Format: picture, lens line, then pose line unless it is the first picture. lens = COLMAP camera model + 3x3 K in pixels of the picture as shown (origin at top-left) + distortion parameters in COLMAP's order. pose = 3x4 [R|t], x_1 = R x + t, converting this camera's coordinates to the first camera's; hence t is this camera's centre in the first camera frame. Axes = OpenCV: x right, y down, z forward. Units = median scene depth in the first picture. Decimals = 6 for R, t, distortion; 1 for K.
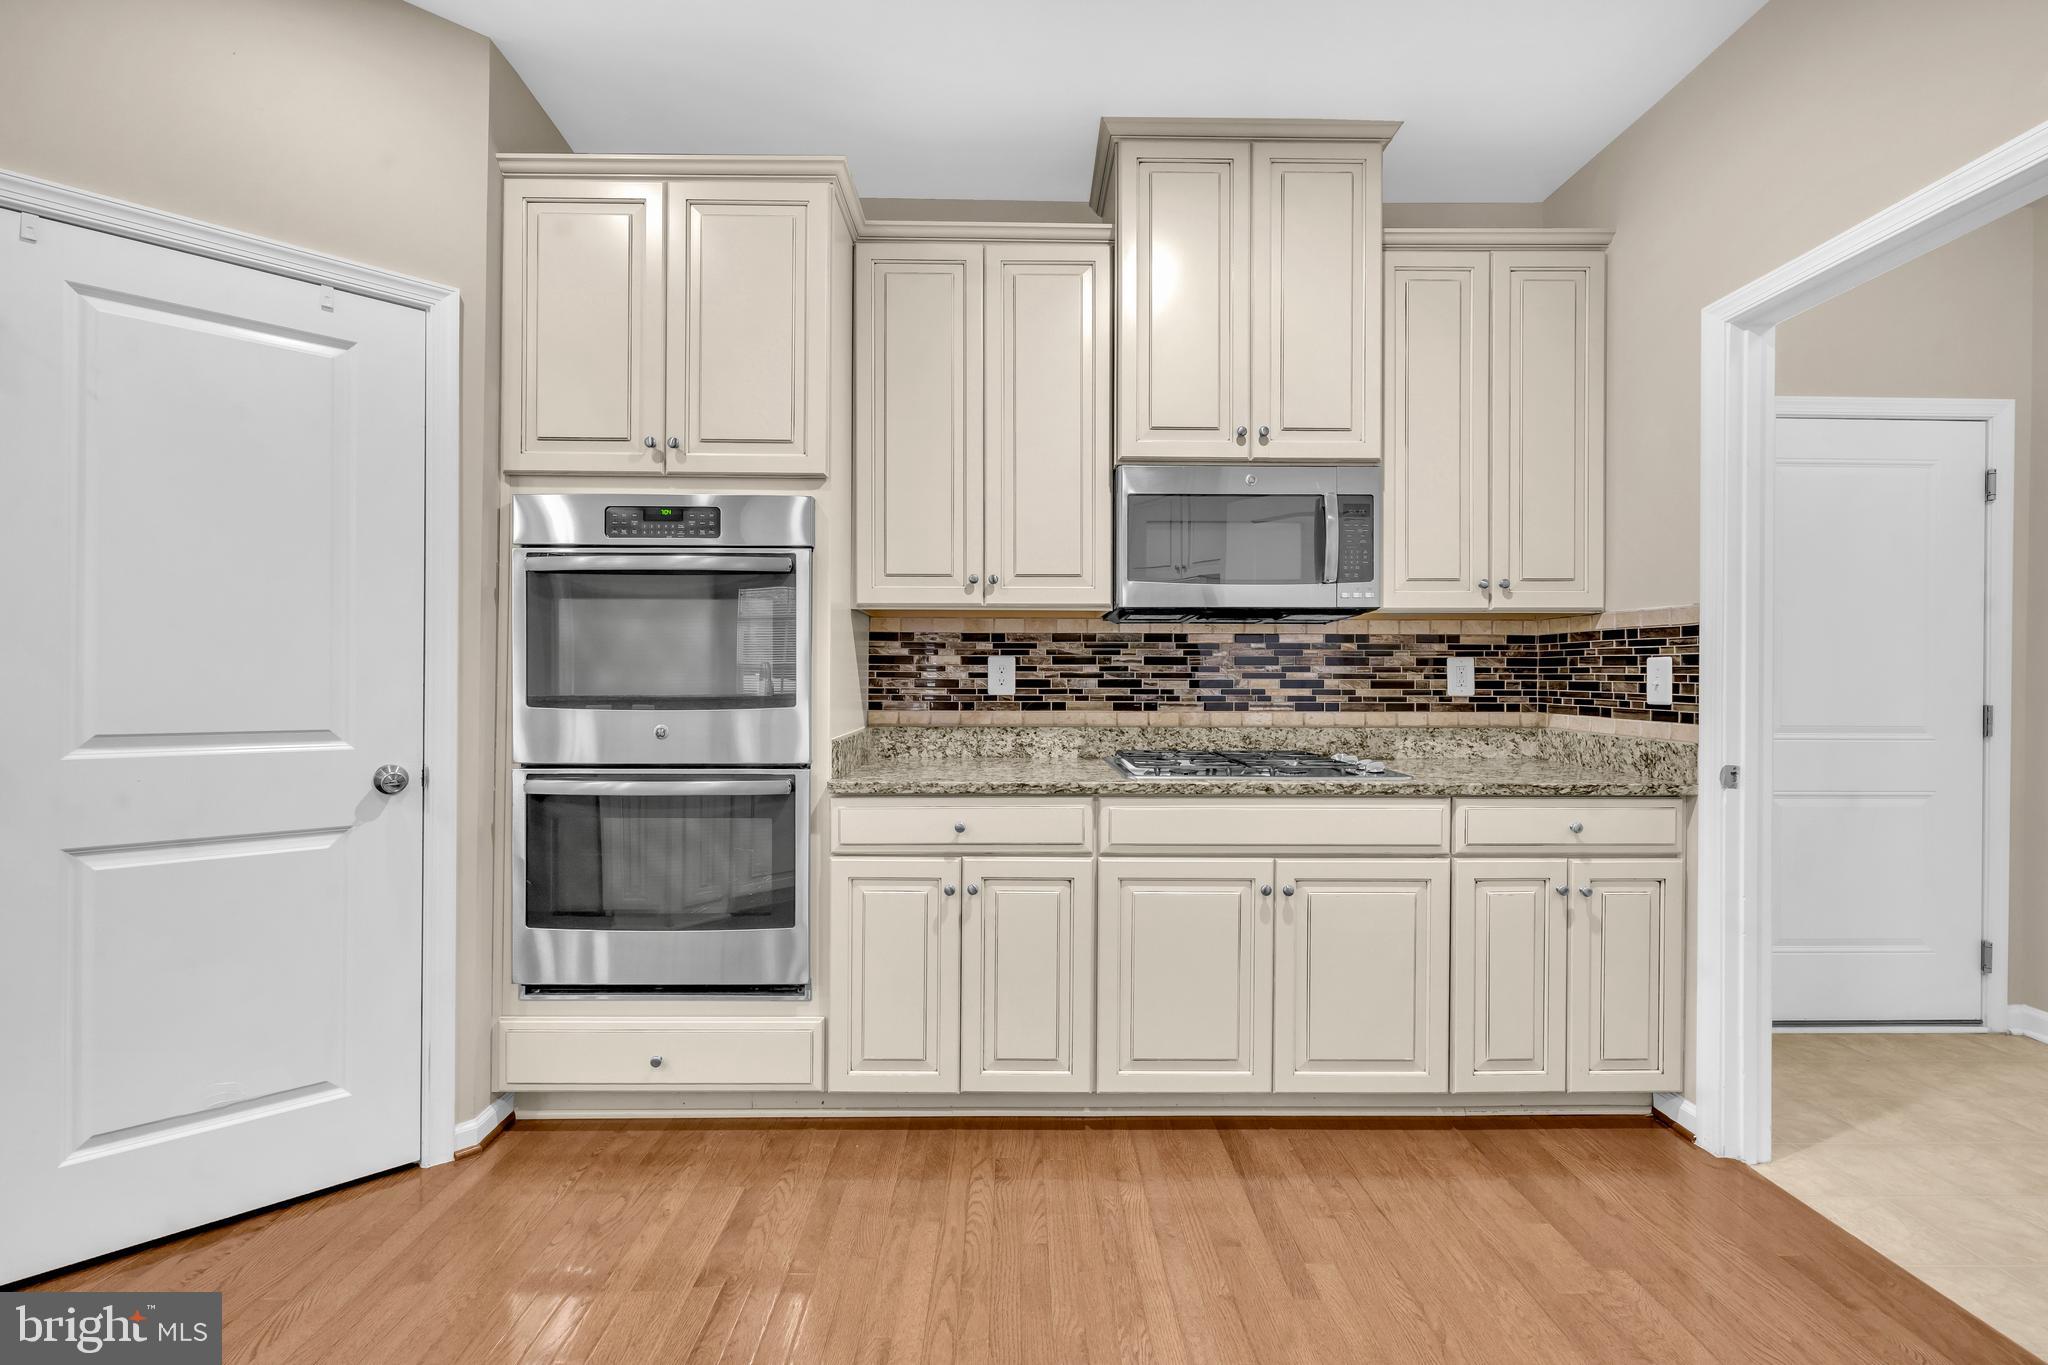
lens RADIAL K [[856.1, 0, 1024.0], [0, 856.1, 682.5], [0, 0, 1]] dist [-0.000048, 0.000245]
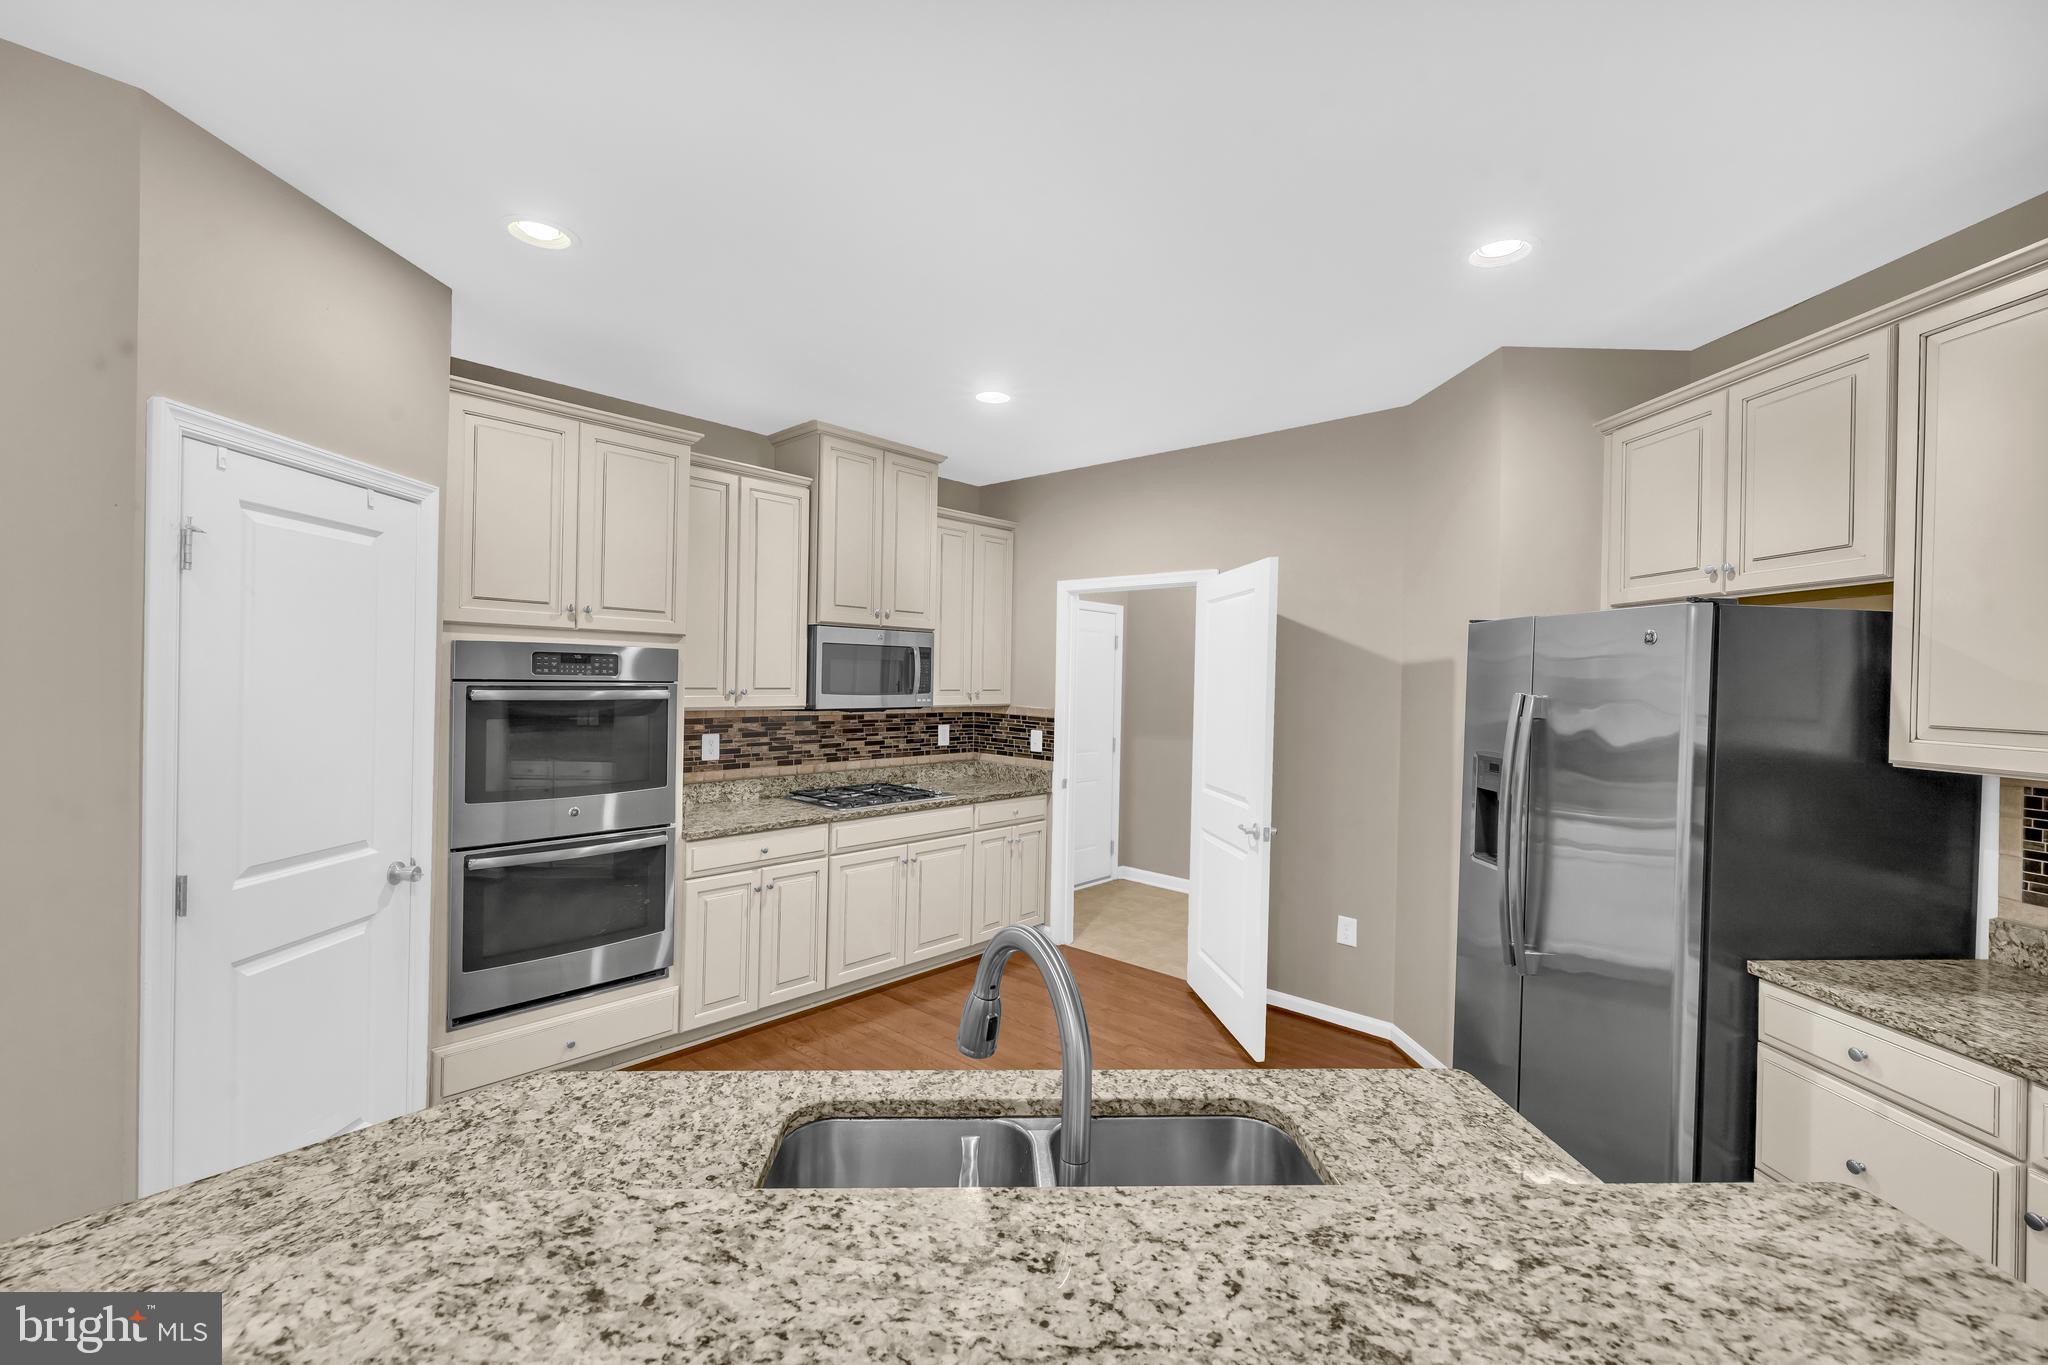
lens RADIAL K [[856.1, 0, 1024.0], [0, 856.1, 682.5], [0, 0, 1]] dist [-0.000048, 0.000245]
pose [[0.680695, 0.005280, 0.732548, -0.765819], [-0.015378, 0.999857, 0.007083, -0.143053], [-0.732406, -0.016087, 0.680678, -0.406738]]
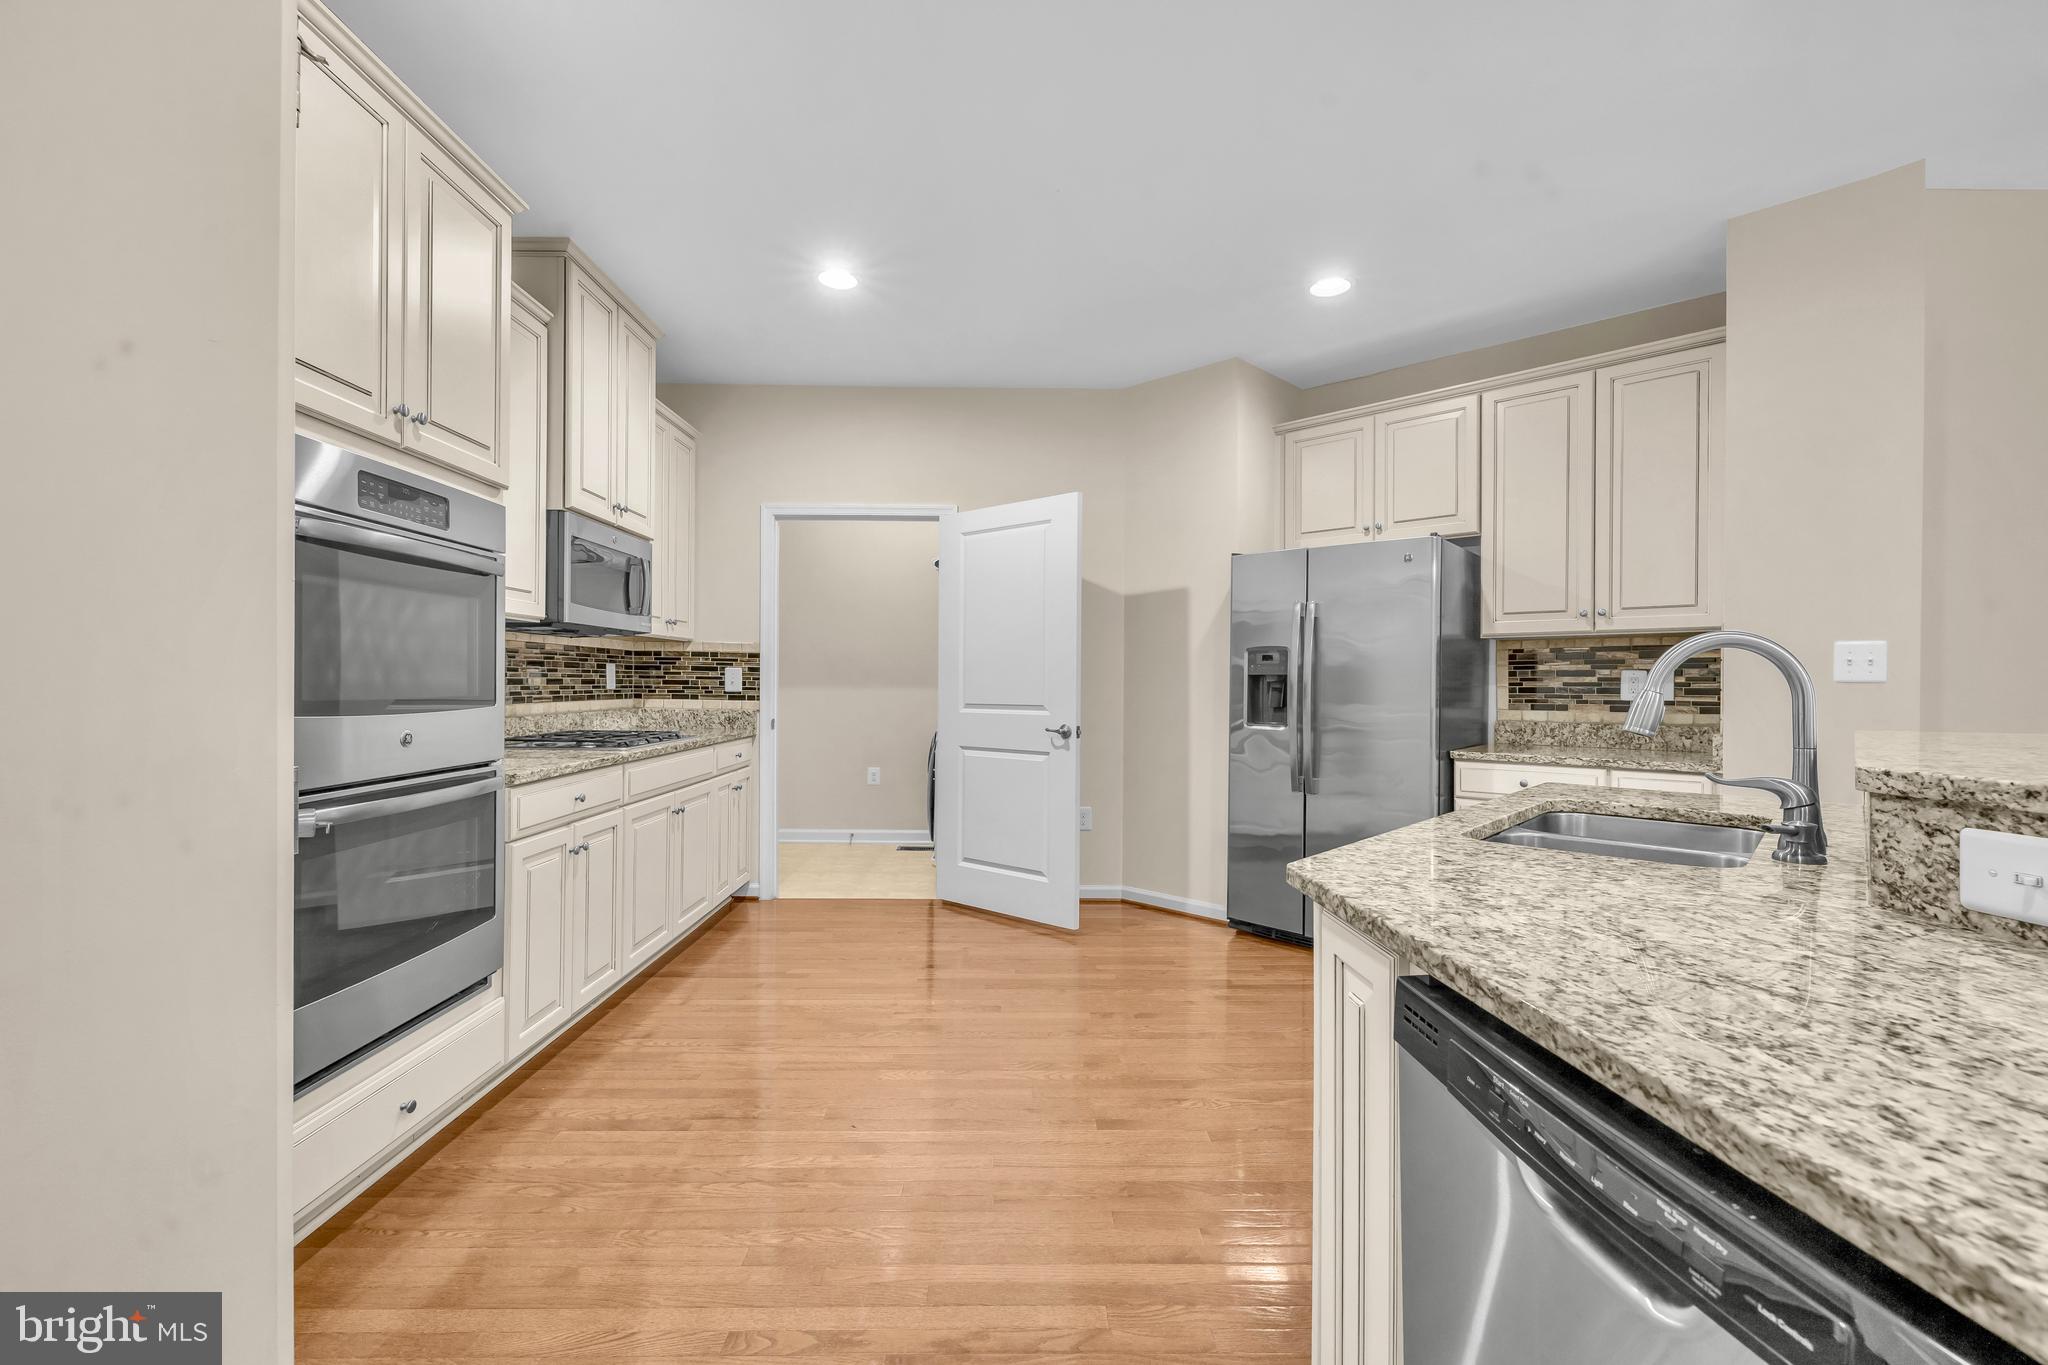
lens RADIAL K [[856.1, 0, 1024.0], [0, 856.1, 682.5], [0, 0, 1]] dist [-0.000048, 0.000245]
pose [[-0.004542, -0.003932, 0.999982, -1.054504], [-0.003866, 0.999985, 0.003914, -0.004760], [-0.999982, -0.003848, -0.004557, 0.289451]]
